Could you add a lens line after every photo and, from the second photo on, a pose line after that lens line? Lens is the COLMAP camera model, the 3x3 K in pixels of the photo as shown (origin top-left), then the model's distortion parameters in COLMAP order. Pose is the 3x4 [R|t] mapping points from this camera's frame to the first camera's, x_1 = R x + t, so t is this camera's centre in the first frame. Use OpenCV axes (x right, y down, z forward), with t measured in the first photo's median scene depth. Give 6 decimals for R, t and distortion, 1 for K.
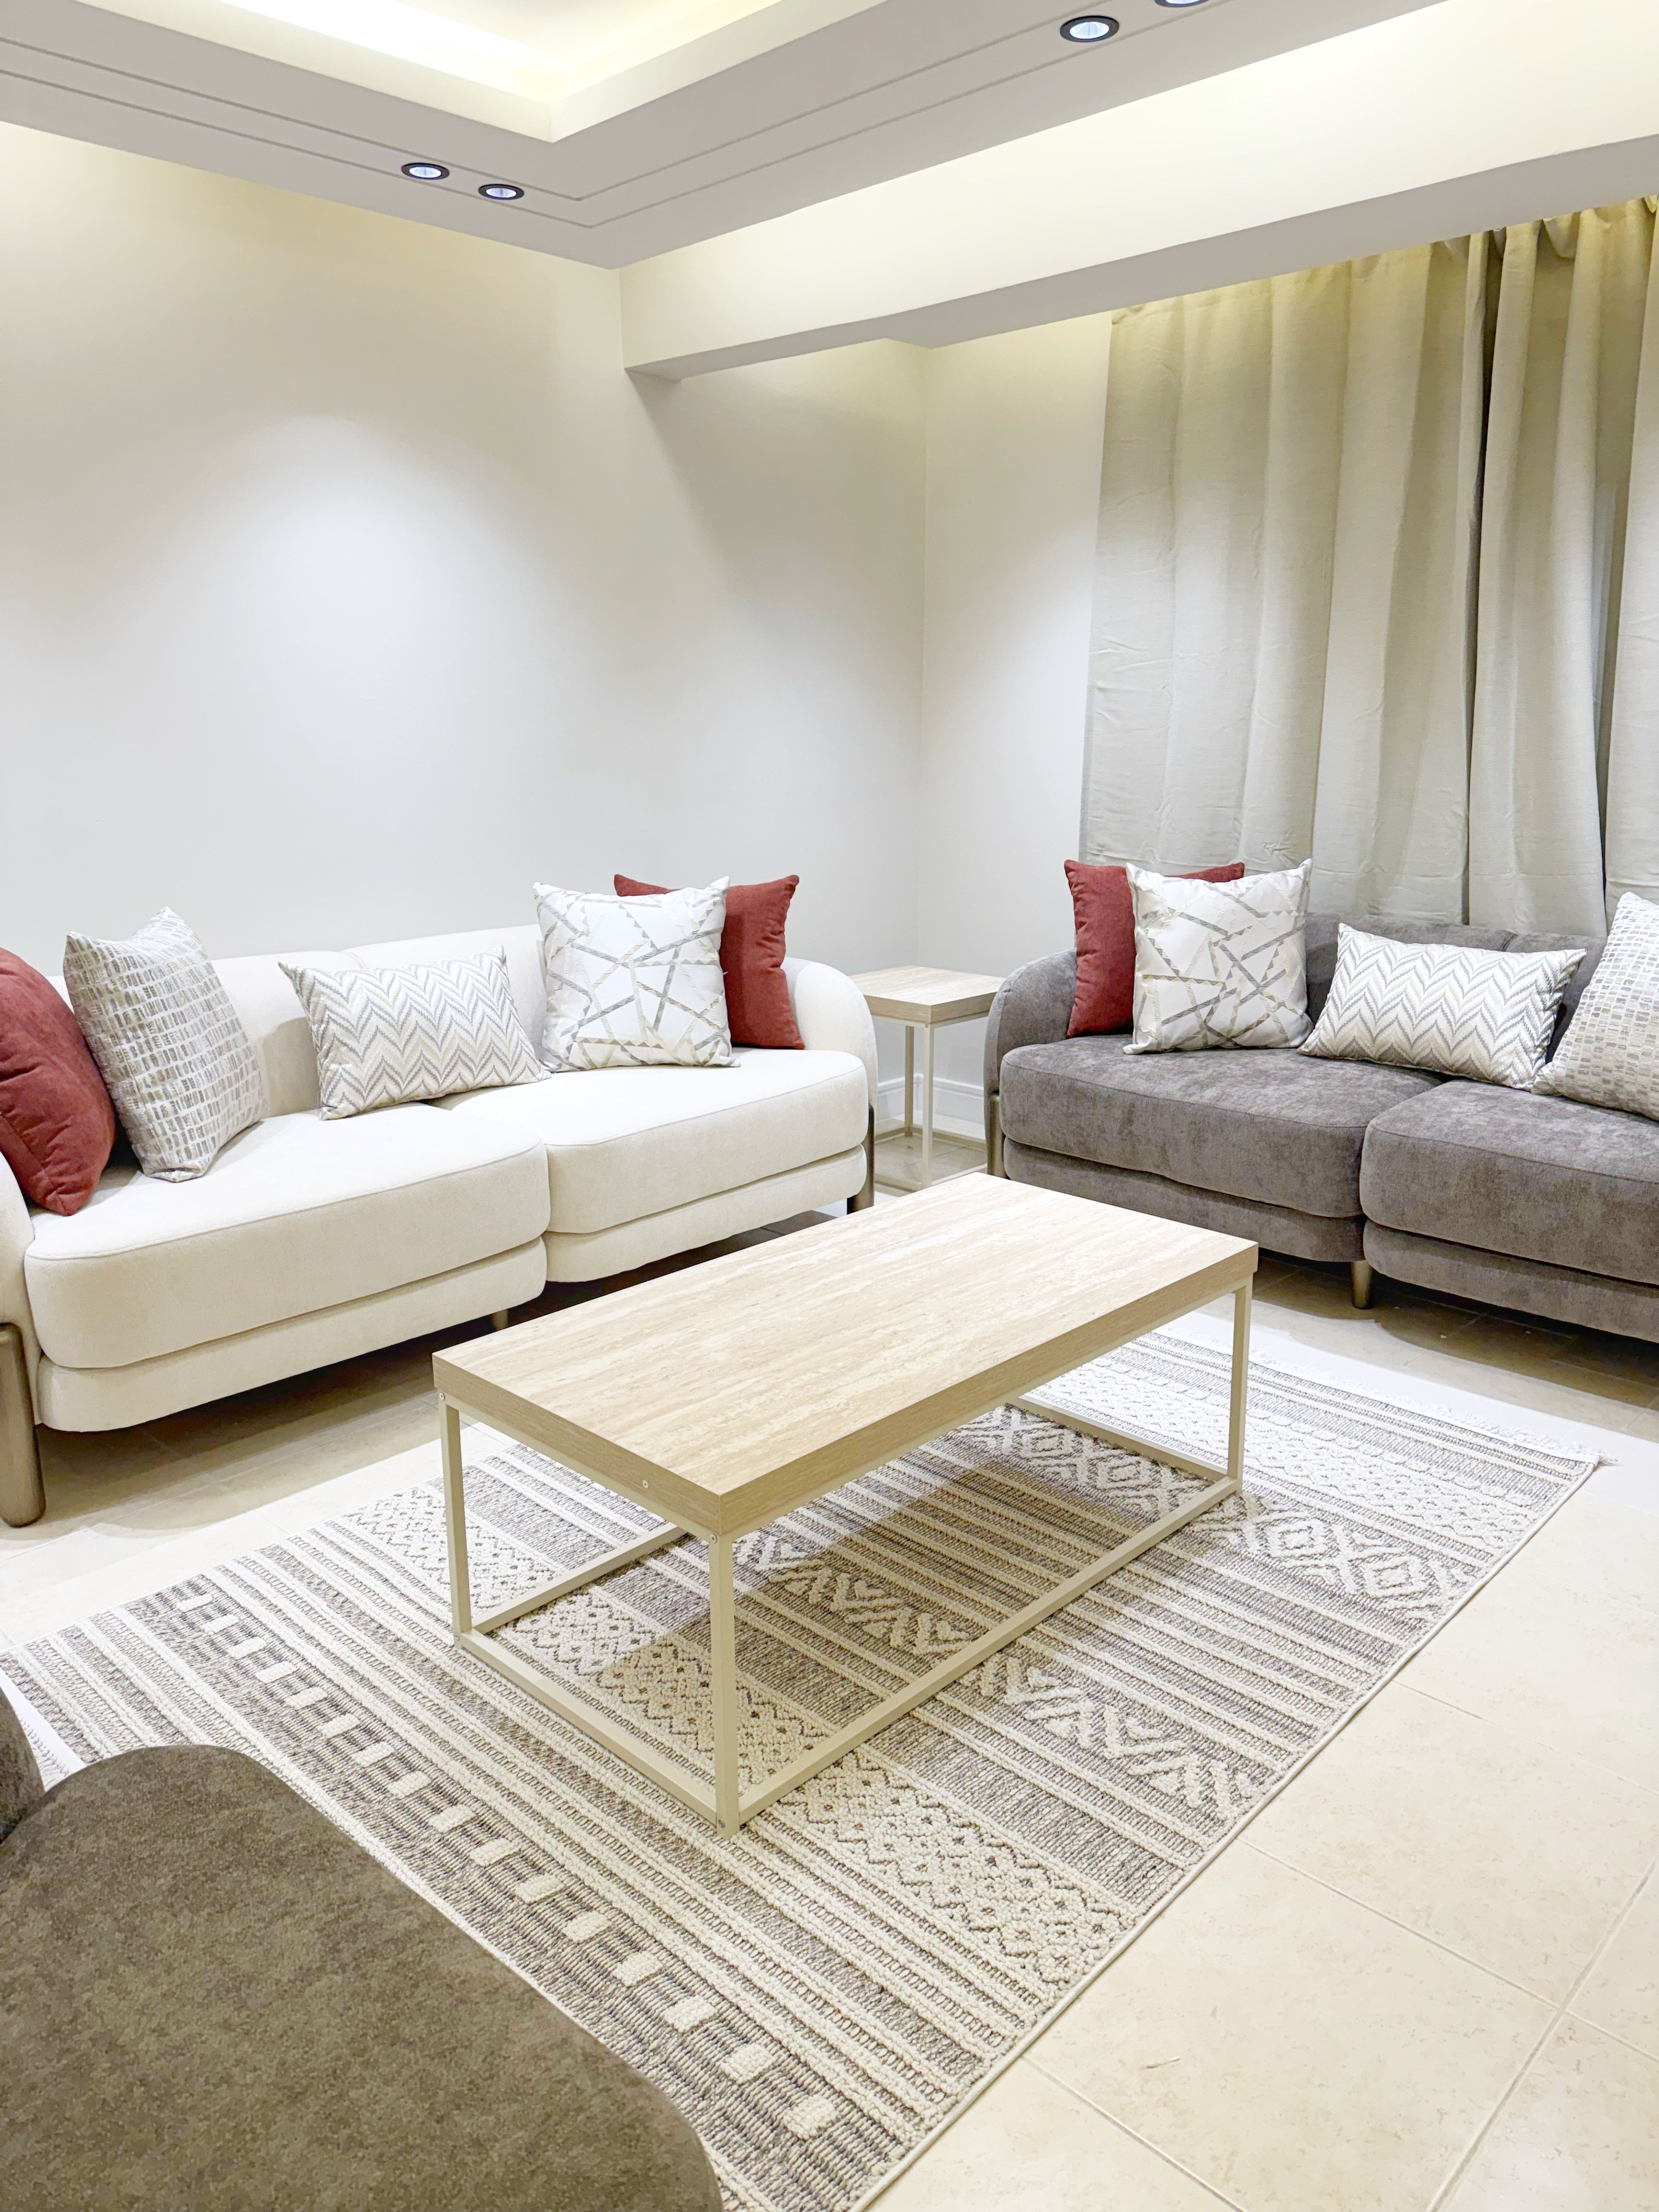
lens RADIAL K [[1561.2, 0, 842.1], [0, 1561.2, 1062.0], [0, 0, 1]] dist [0.064401, -0.070665]
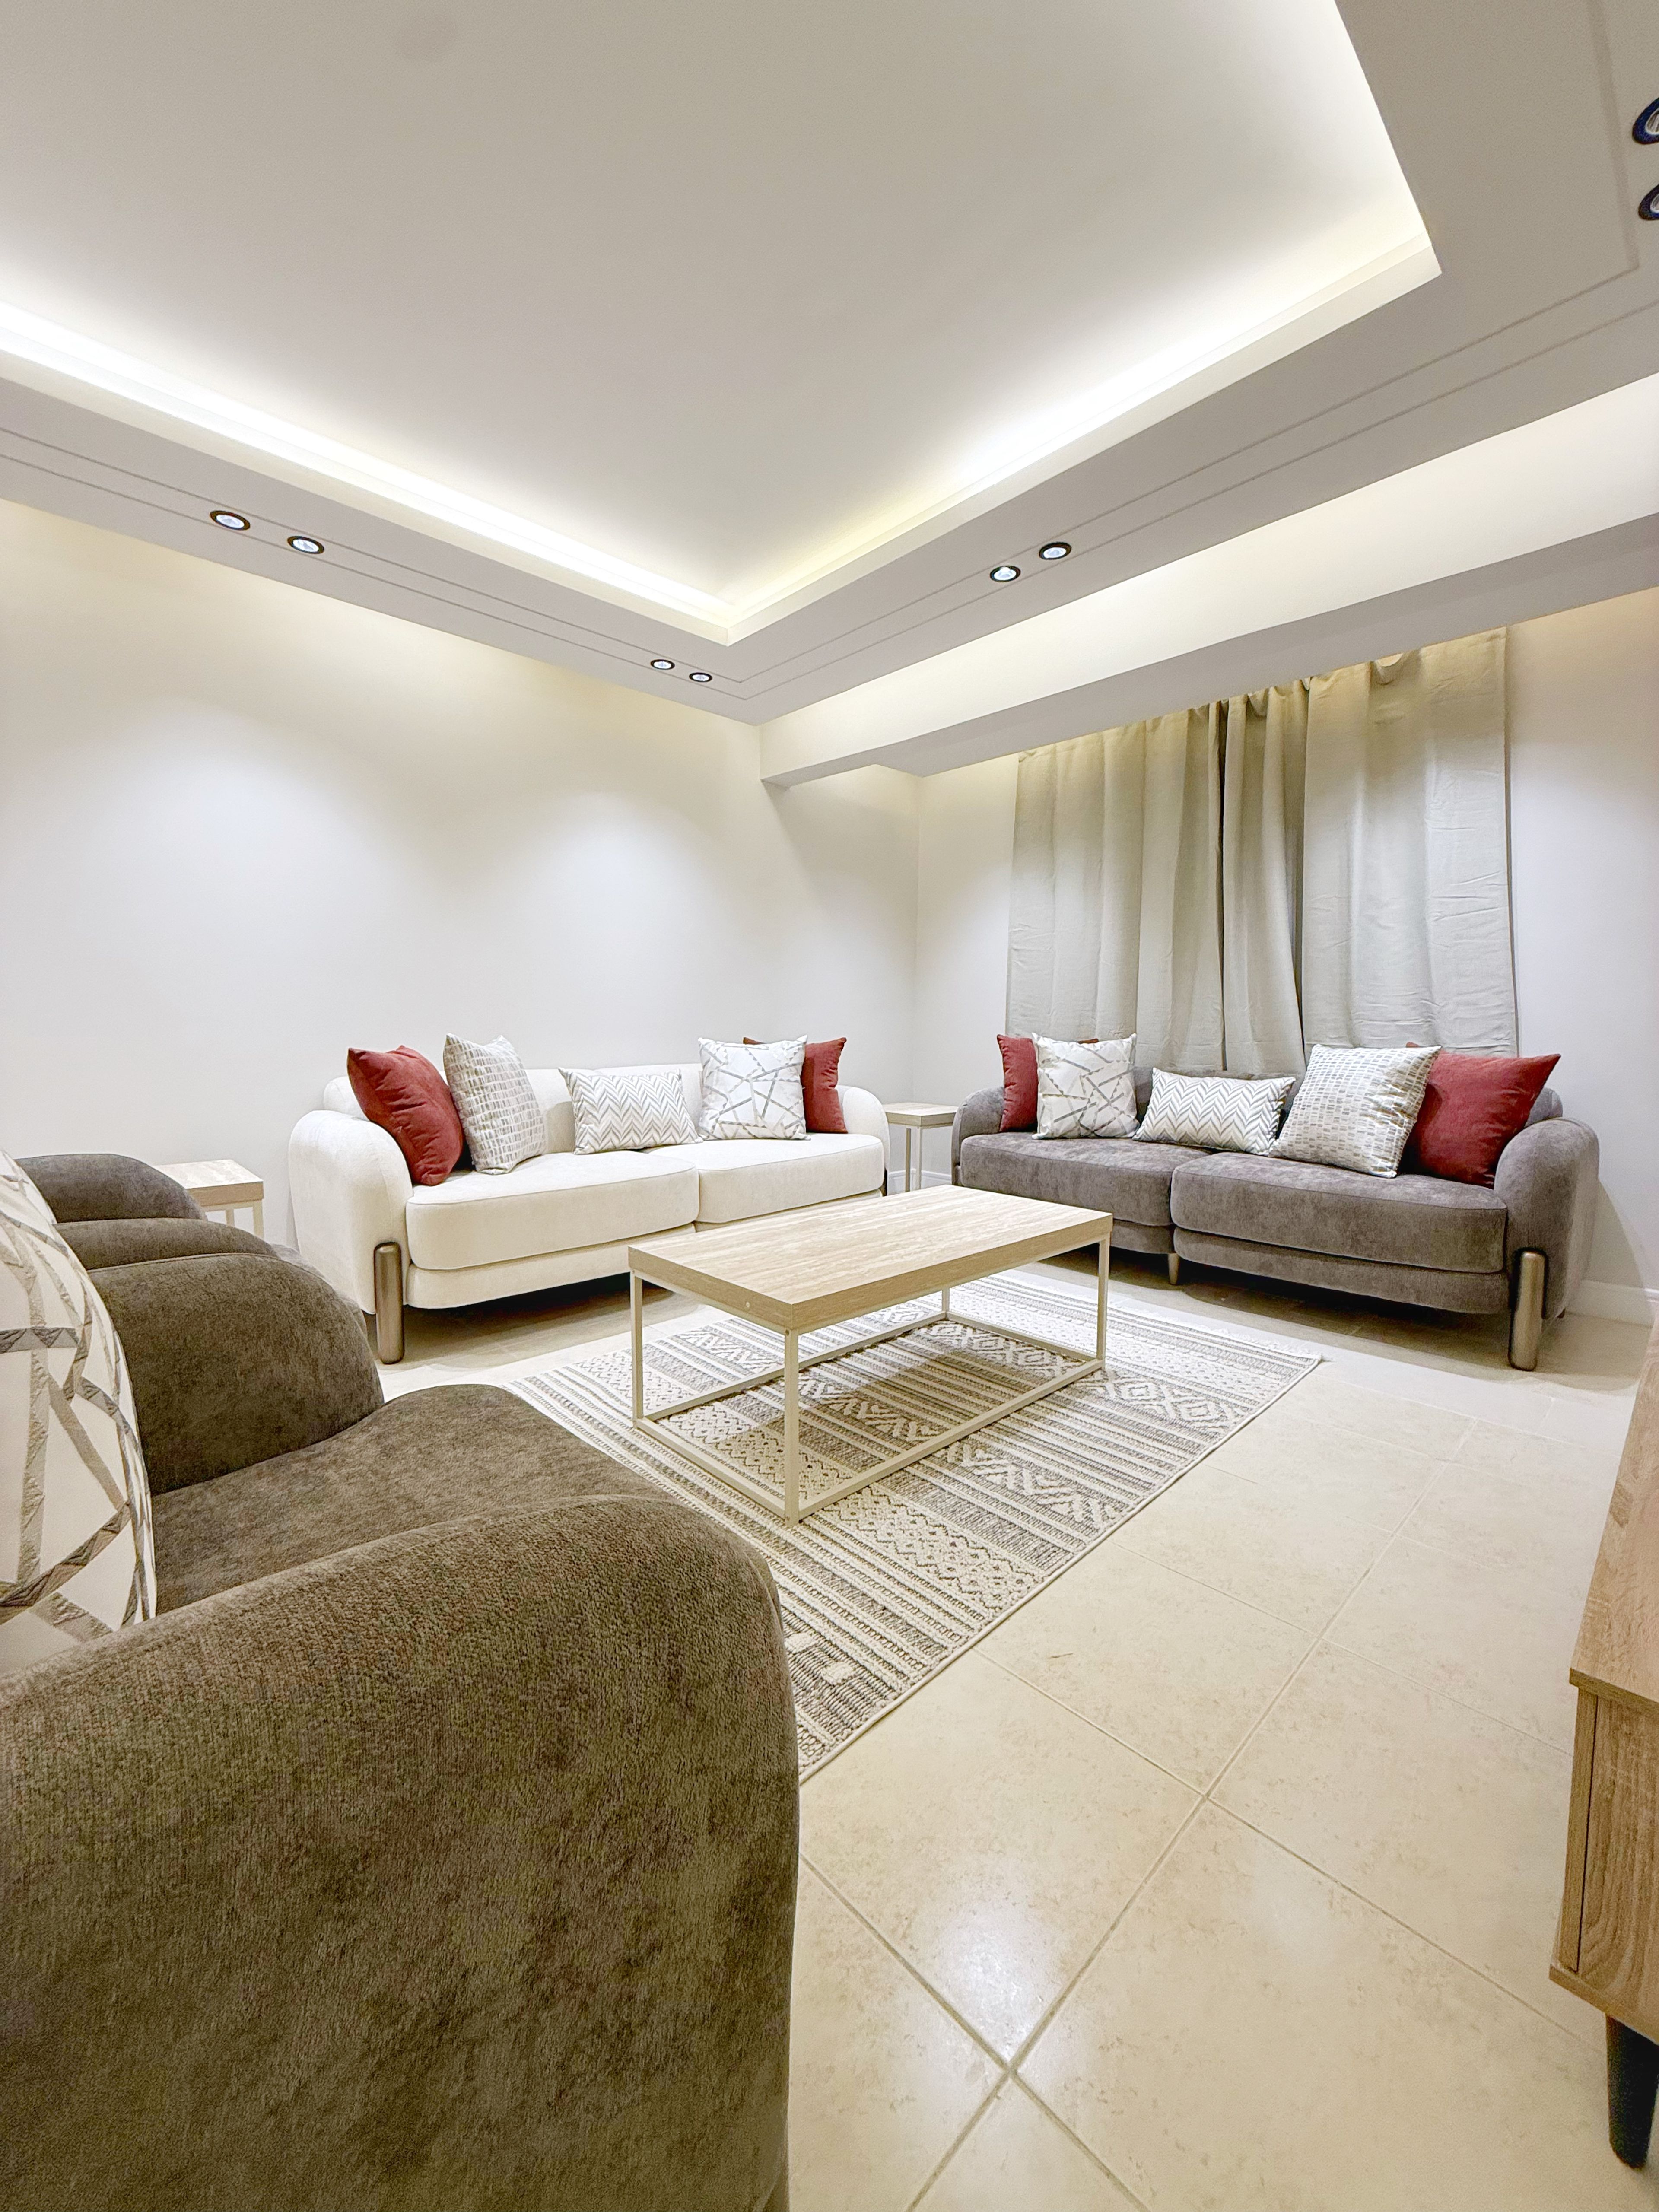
lens RADIAL K [[878.8, 0, 833.8], [0, 878.8, 1095.6], [0, 0, 1]] dist [0.004190, -0.001810]
pose [[0.998953, 0.014954, -0.043225, 0.002901], [-0.021431, 0.987915, -0.153511, 0.122882], [0.040407, 0.154276, 0.987201, 0.021946]]
